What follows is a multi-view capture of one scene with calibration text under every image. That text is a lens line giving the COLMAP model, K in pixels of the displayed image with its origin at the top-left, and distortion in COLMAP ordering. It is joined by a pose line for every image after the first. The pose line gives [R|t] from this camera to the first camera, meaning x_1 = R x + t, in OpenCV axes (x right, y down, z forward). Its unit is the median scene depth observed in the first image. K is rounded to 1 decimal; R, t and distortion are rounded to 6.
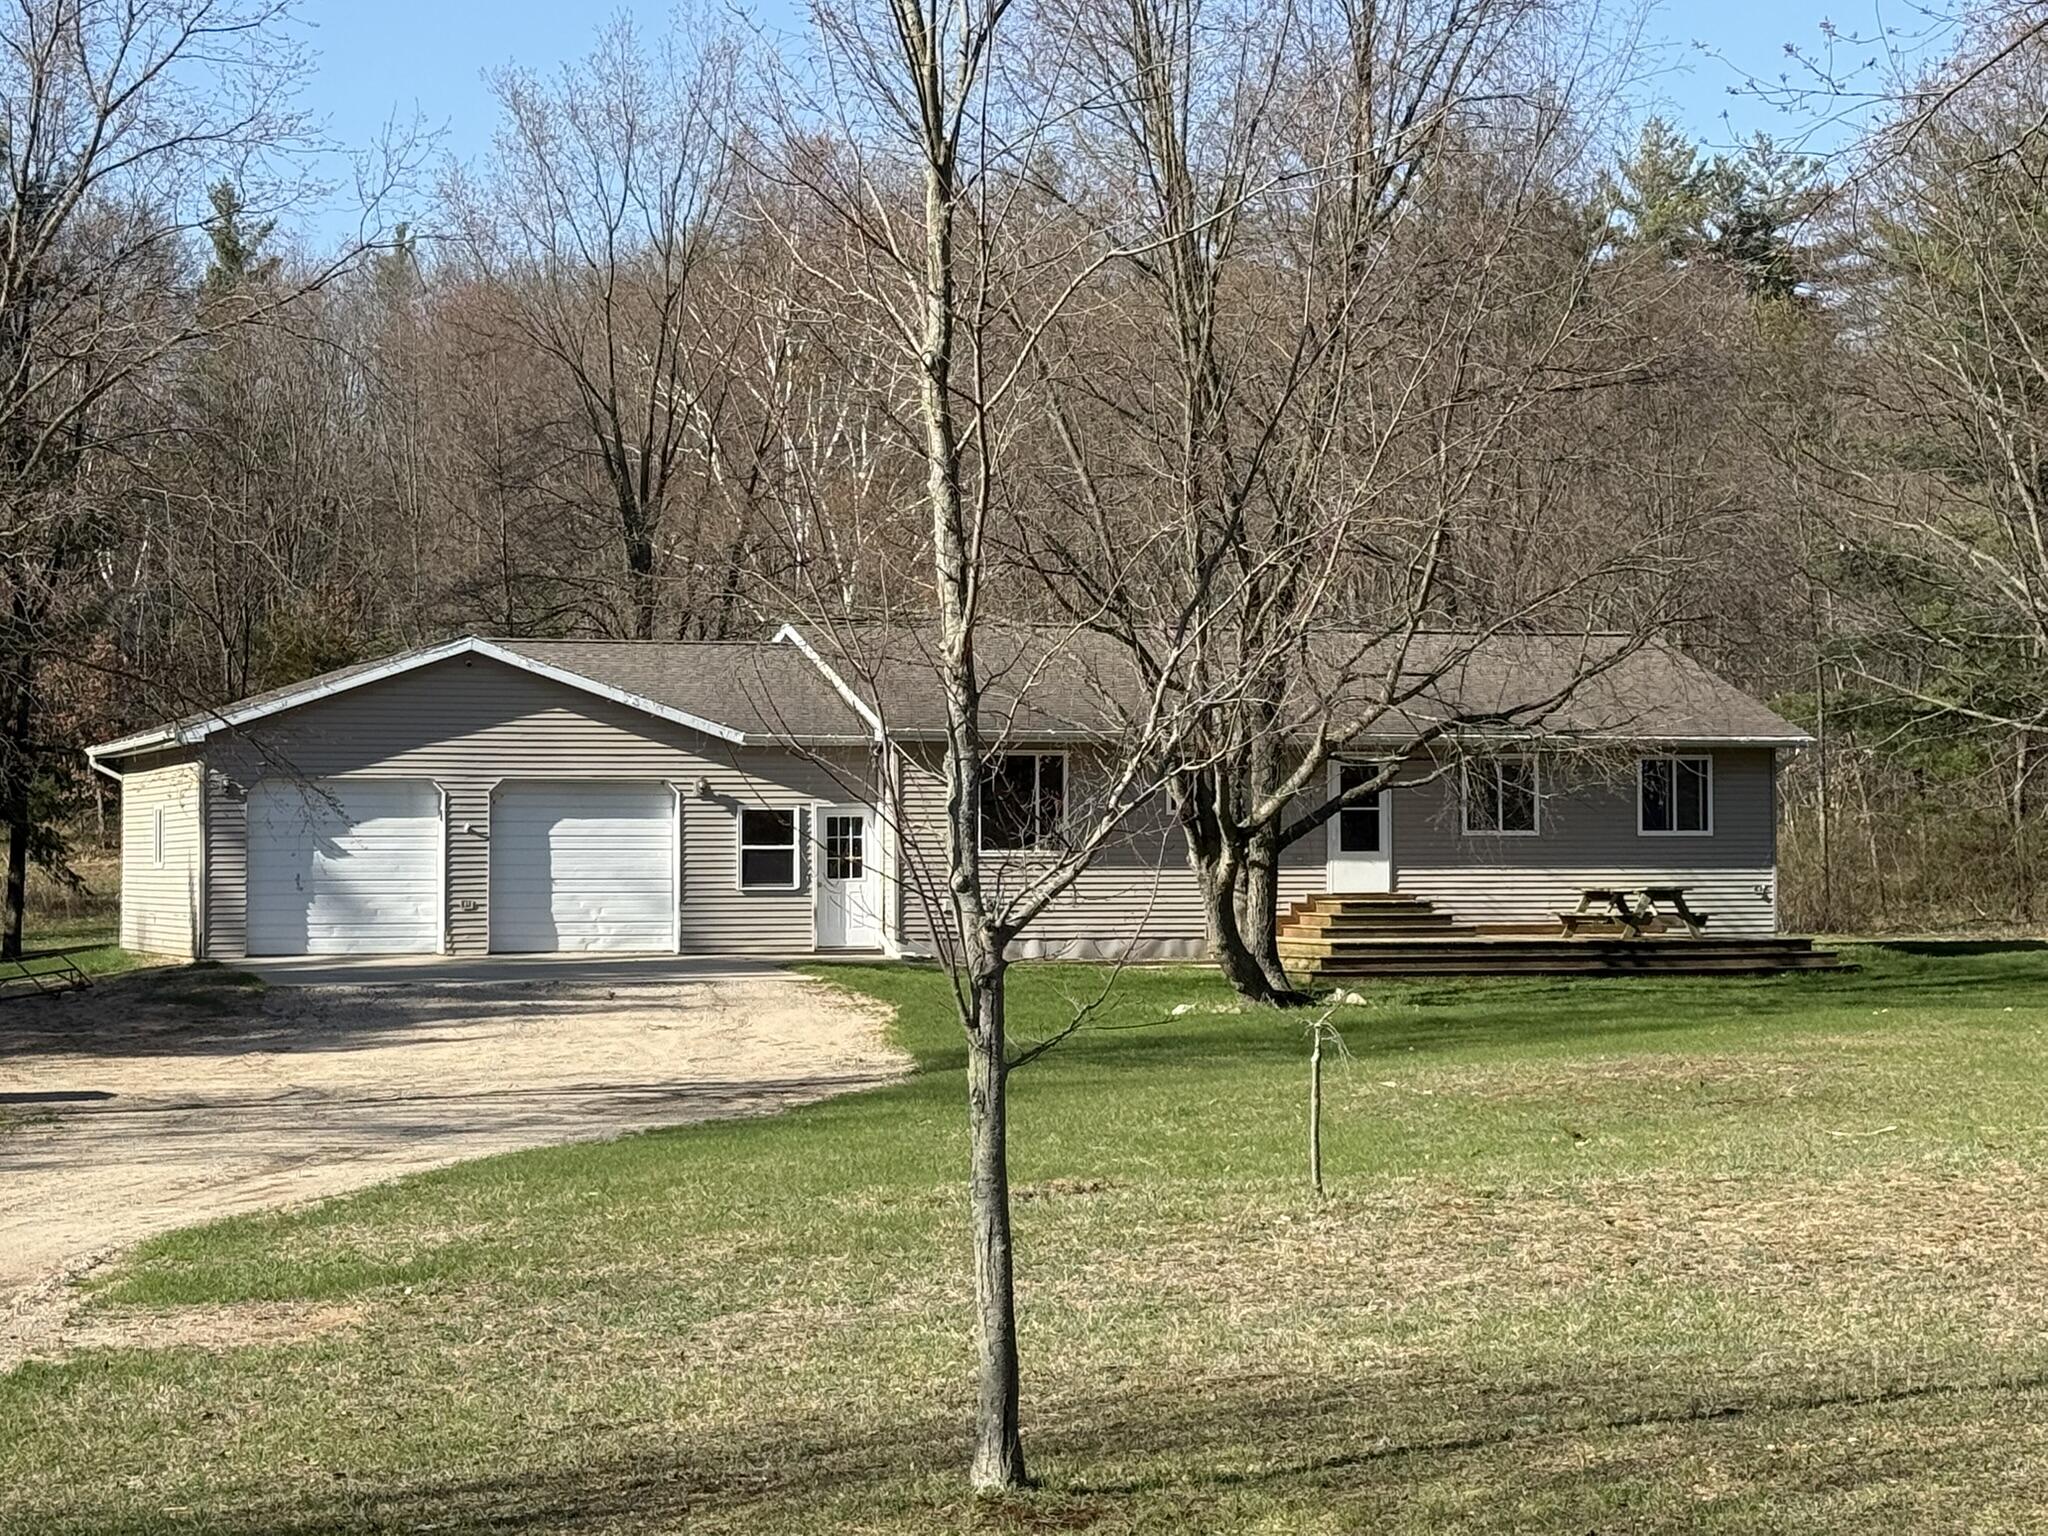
lens RADIAL K [[4481.2, 0, 1024.0], [0, 4481.2, 768.0], [0, 0, 1]] dist [0.038007, 0.085289]
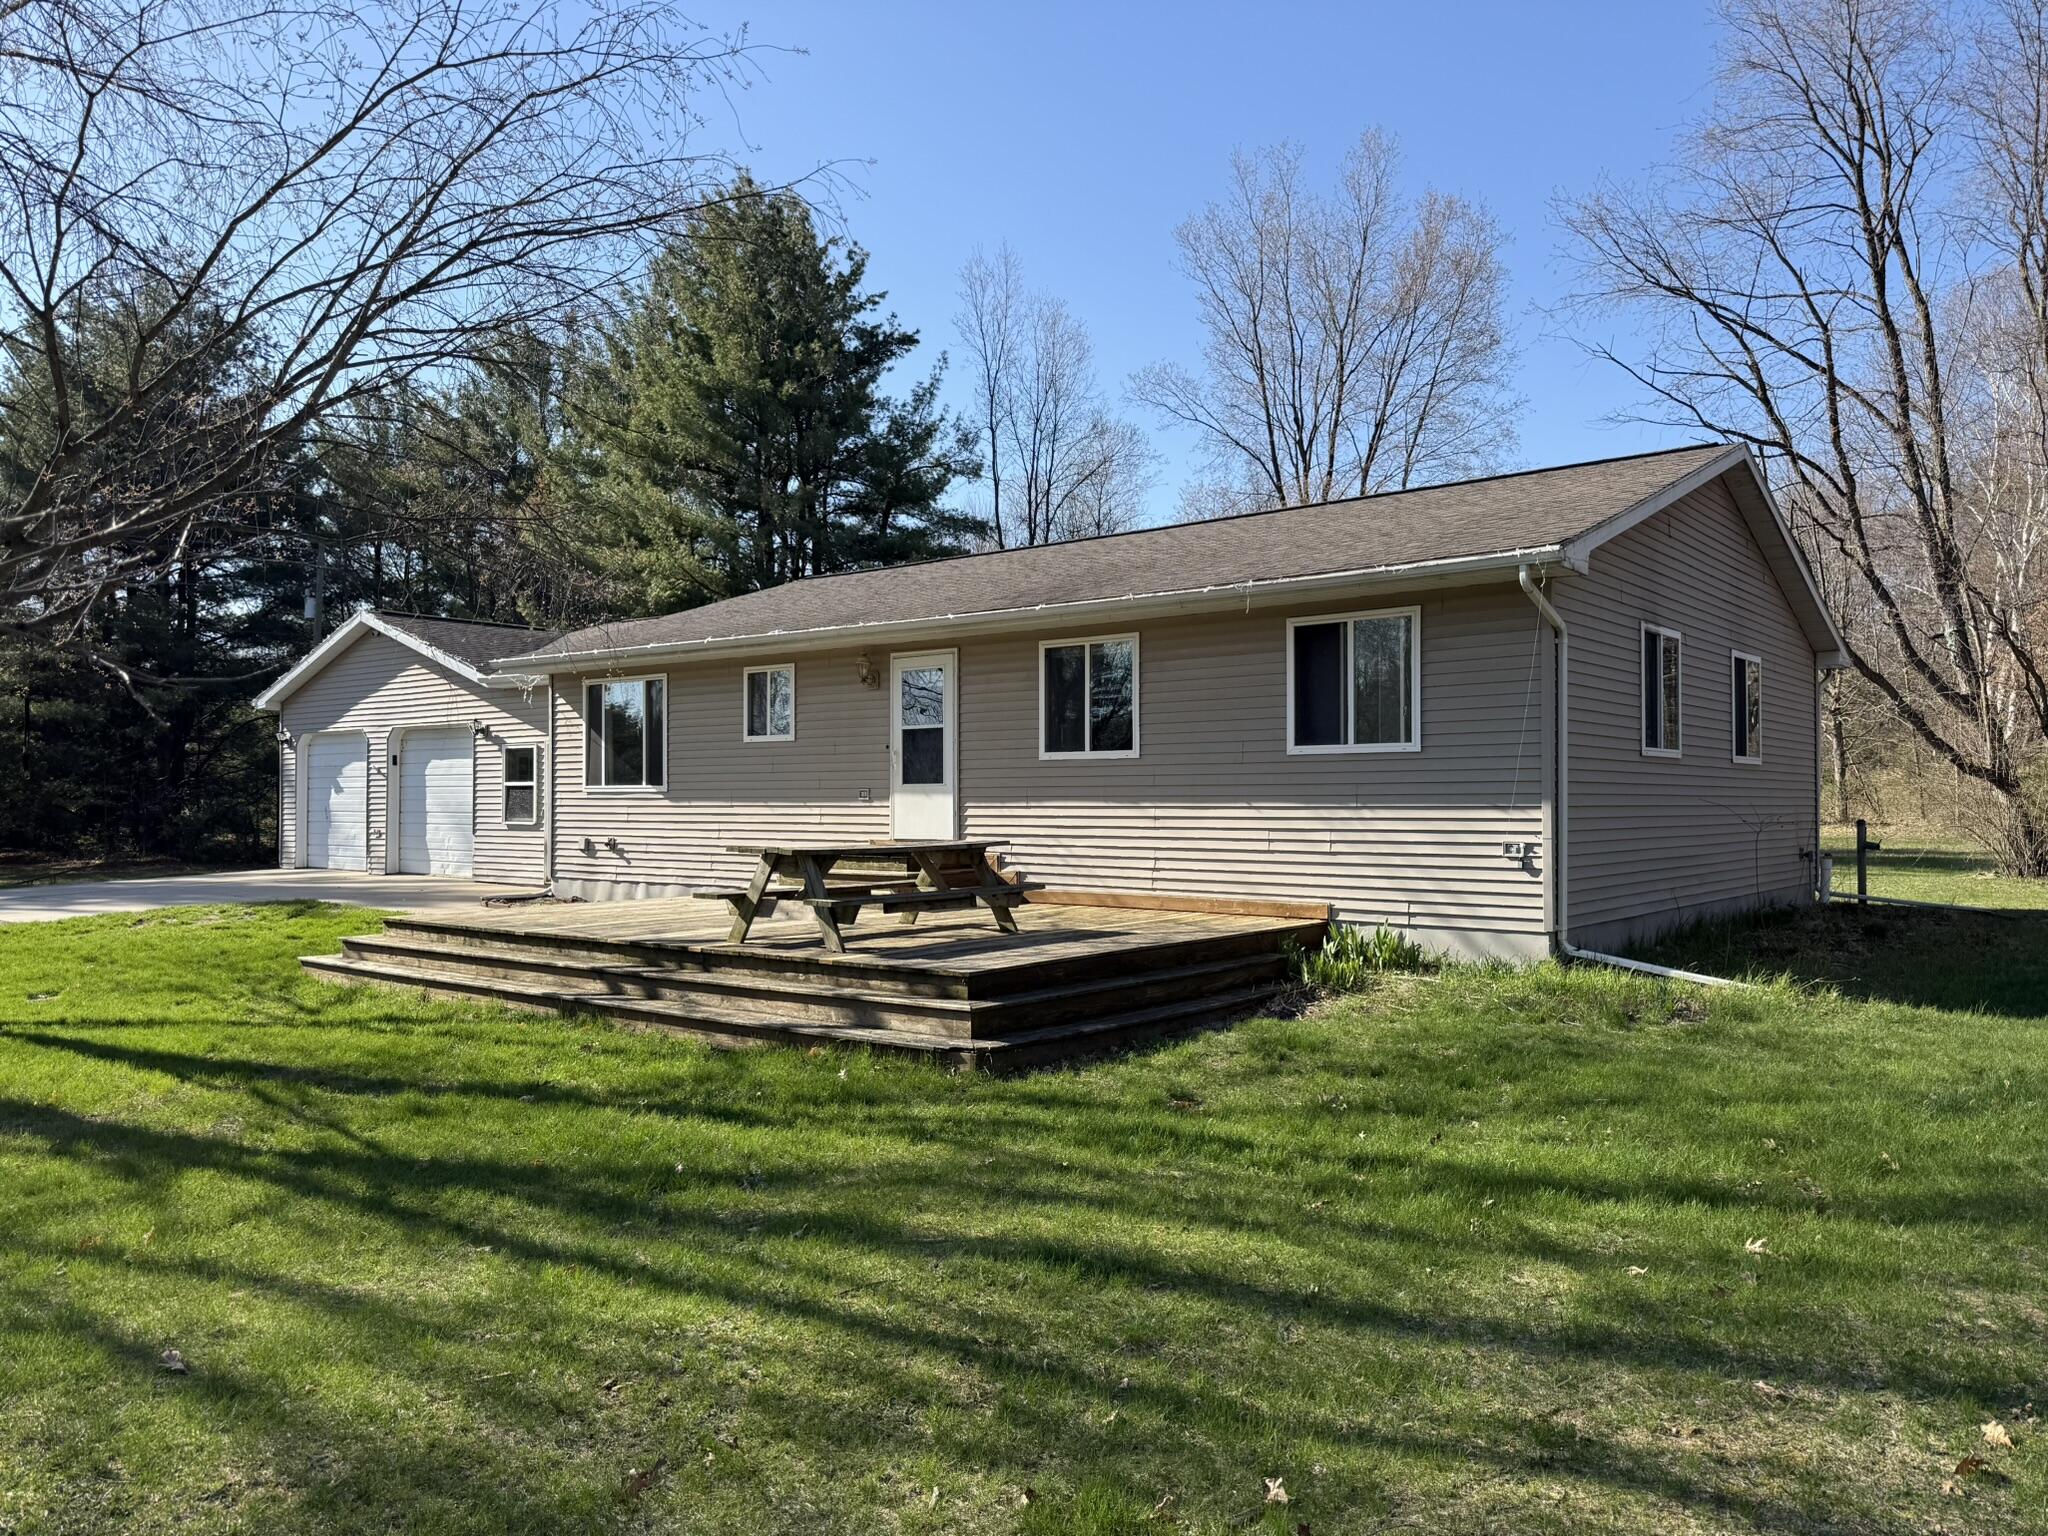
lens RADIAL K [[1440.1, 0, 1024.0], [0, 1440.1, 768.0], [0, 0, 1]] dist [0.159854, -0.098485]
pose [[0.527746, -0.014211, -0.849283, 0.296279], [0.021328, 0.999766, -0.003476, 0.017742], [0.849134, -0.016280, 0.527926, 0.917494]]
